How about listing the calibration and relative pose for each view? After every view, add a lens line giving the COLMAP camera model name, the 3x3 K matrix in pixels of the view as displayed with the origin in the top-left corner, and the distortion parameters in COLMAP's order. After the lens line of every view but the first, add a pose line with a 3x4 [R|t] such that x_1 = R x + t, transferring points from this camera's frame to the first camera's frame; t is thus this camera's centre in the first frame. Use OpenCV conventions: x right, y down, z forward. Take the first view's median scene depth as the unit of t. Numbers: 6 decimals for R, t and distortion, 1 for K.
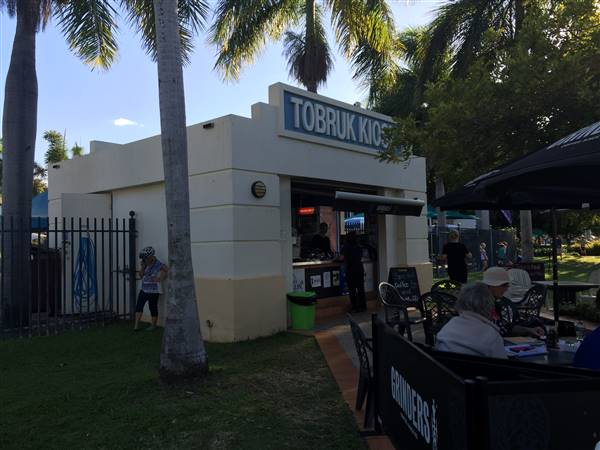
lens RADIAL K [[516.9, 0, 298.6], [0, 516.9, 224.2], [0, 0, 1]] dist [0.075239, -0.085676]
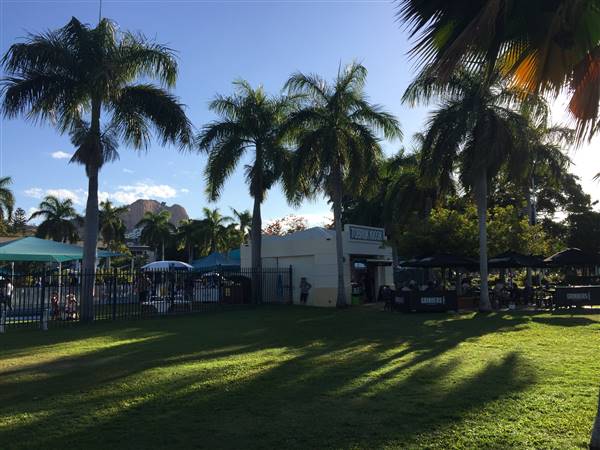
lens RADIAL K [[516.9, 0, 298.8], [0, 516.9, 227.6], [0, 0, 1]] dist [0.075239, -0.085676]
pose [[0.995400, 0.007348, 0.095520, -0.501812], [-0.000914, 0.997737, -0.067236, -0.035568], [-0.095798, 0.066839, 0.993154, -1.645639]]
